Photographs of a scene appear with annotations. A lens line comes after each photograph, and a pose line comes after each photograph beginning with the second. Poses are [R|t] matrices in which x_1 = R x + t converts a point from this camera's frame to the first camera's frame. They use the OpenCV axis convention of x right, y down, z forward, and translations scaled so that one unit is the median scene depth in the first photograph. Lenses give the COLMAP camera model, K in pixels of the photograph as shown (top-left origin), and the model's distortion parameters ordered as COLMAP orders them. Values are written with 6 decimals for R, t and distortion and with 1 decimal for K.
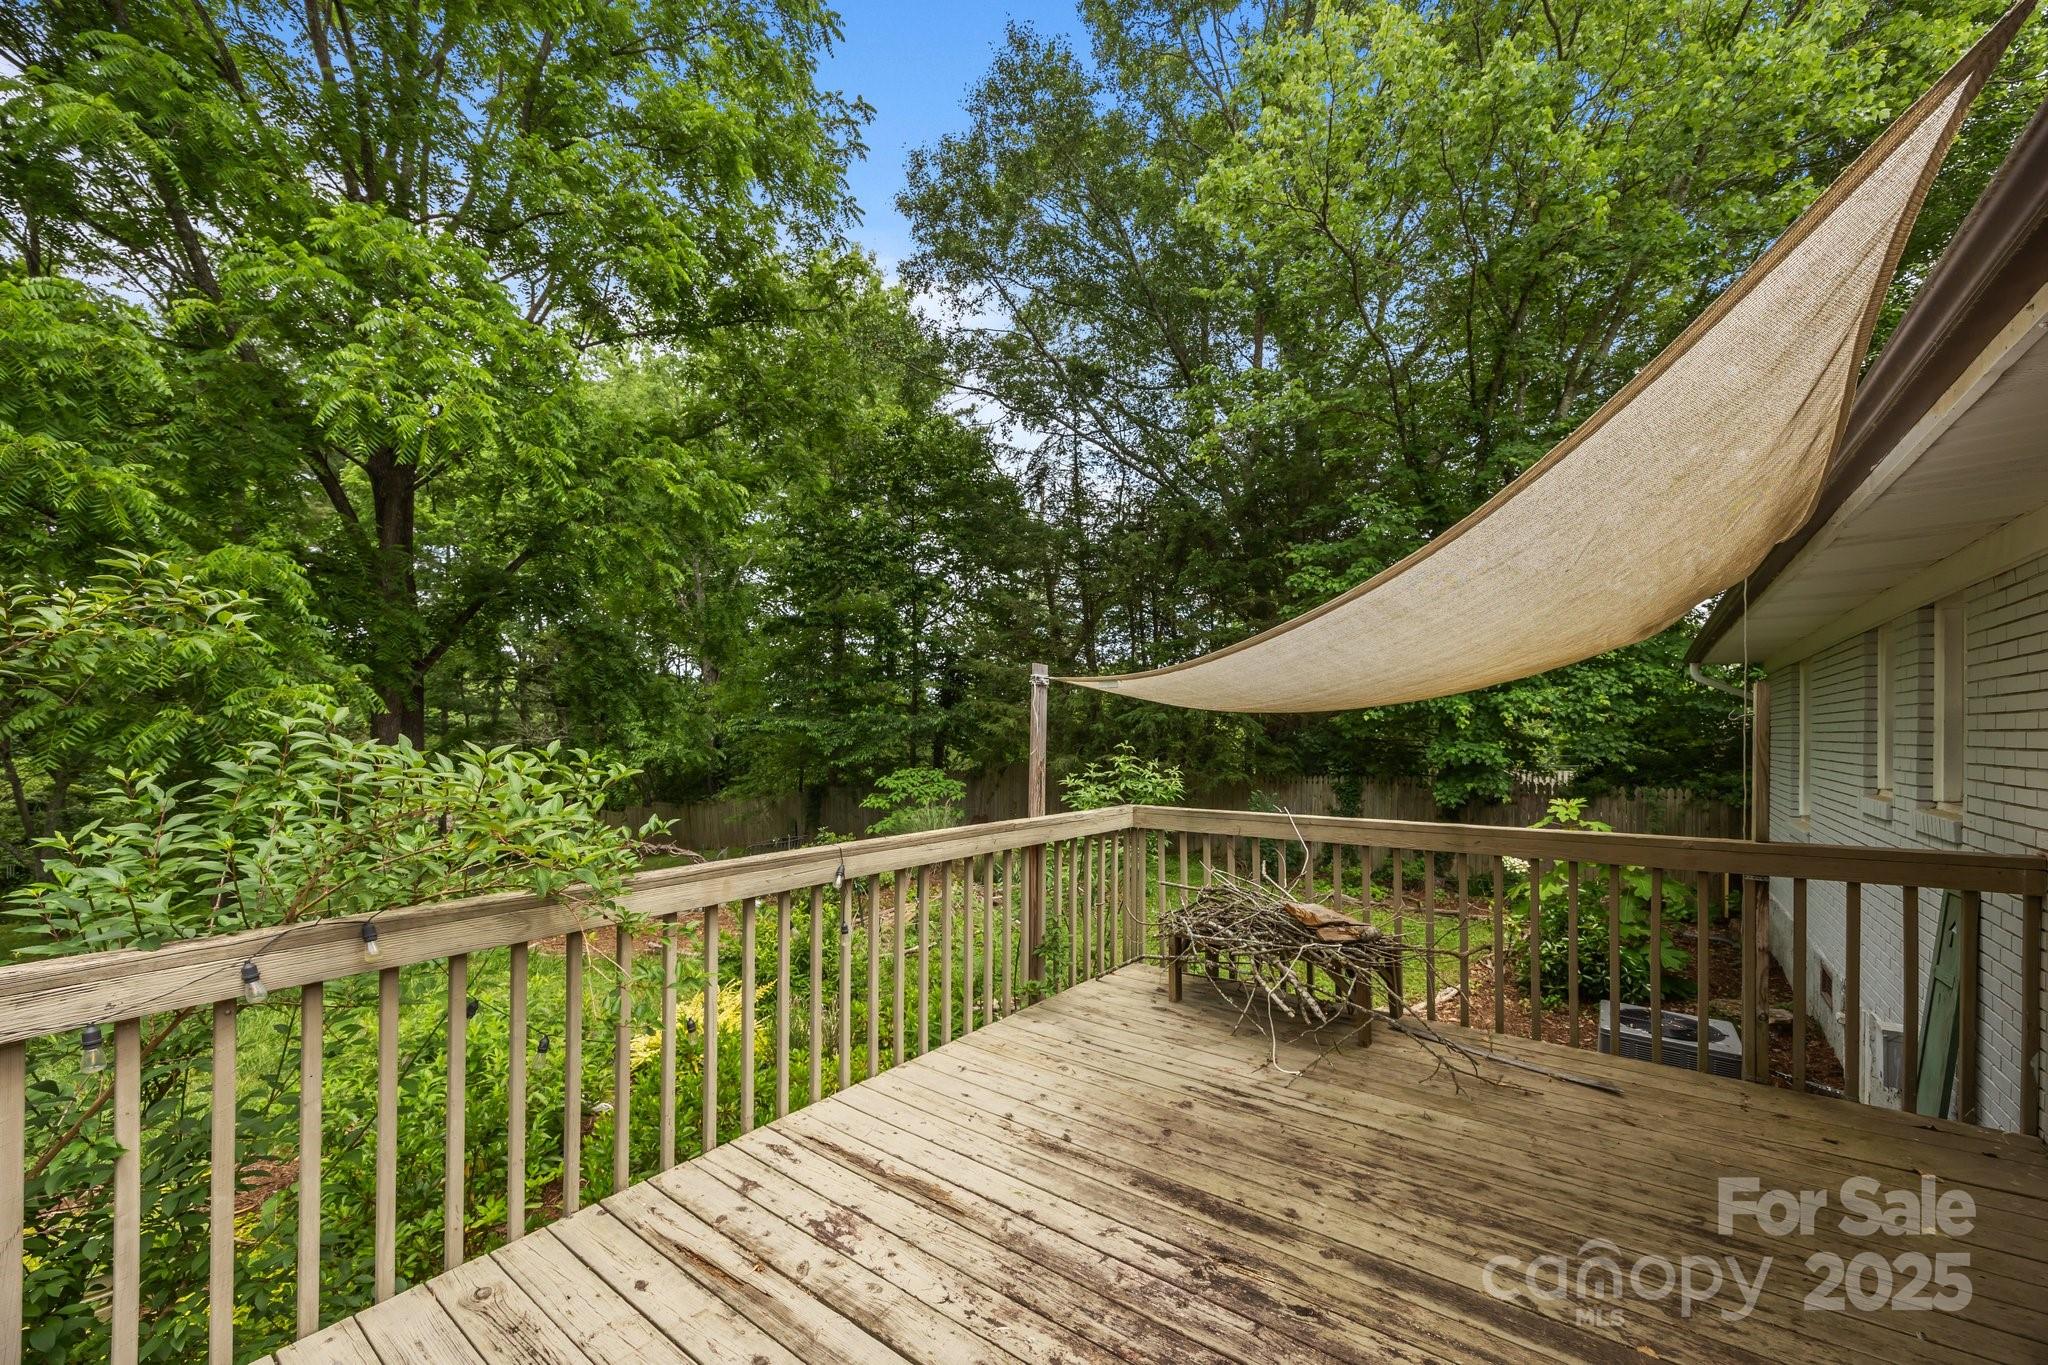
lens RADIAL K [[790.9, 0, 1040.3], [0, 790.9, 733.6], [0, 0, 1]] dist [0.000558, 0.000063]
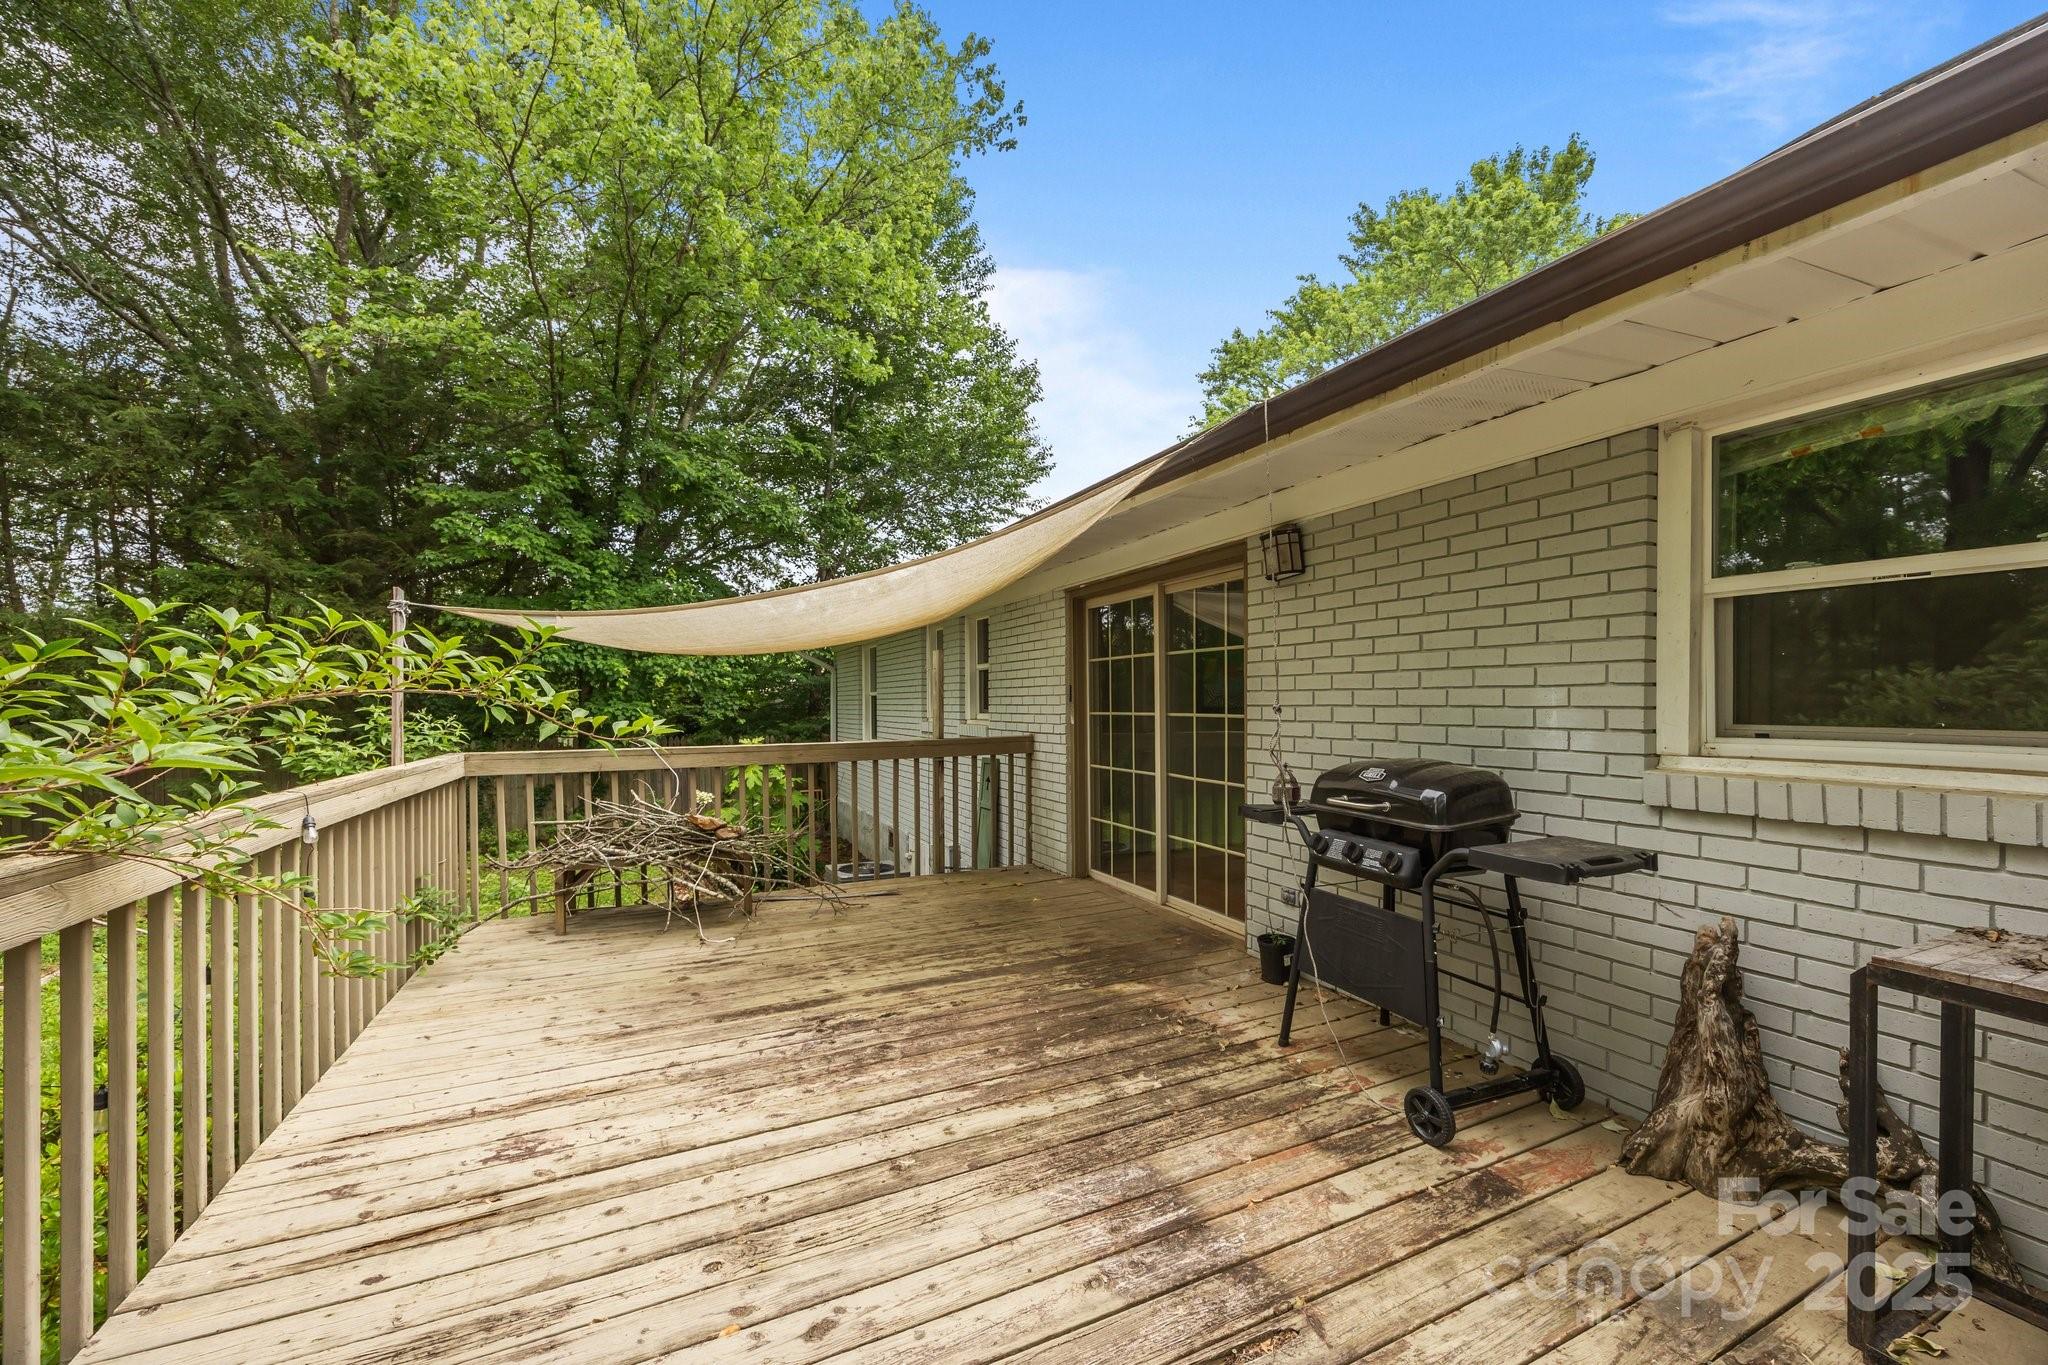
lens RADIAL K [[790.9, 0, 1016.5], [0, 790.9, 693.1], [0, 0, 1]] dist [0.000558, 0.000063]
pose [[0.474152, 0.007609, 0.880410, -0.754440], [0.007162, 0.999896, -0.012499, 0.073761], [-0.880414, 0.012232, 0.474048, -0.004807]]
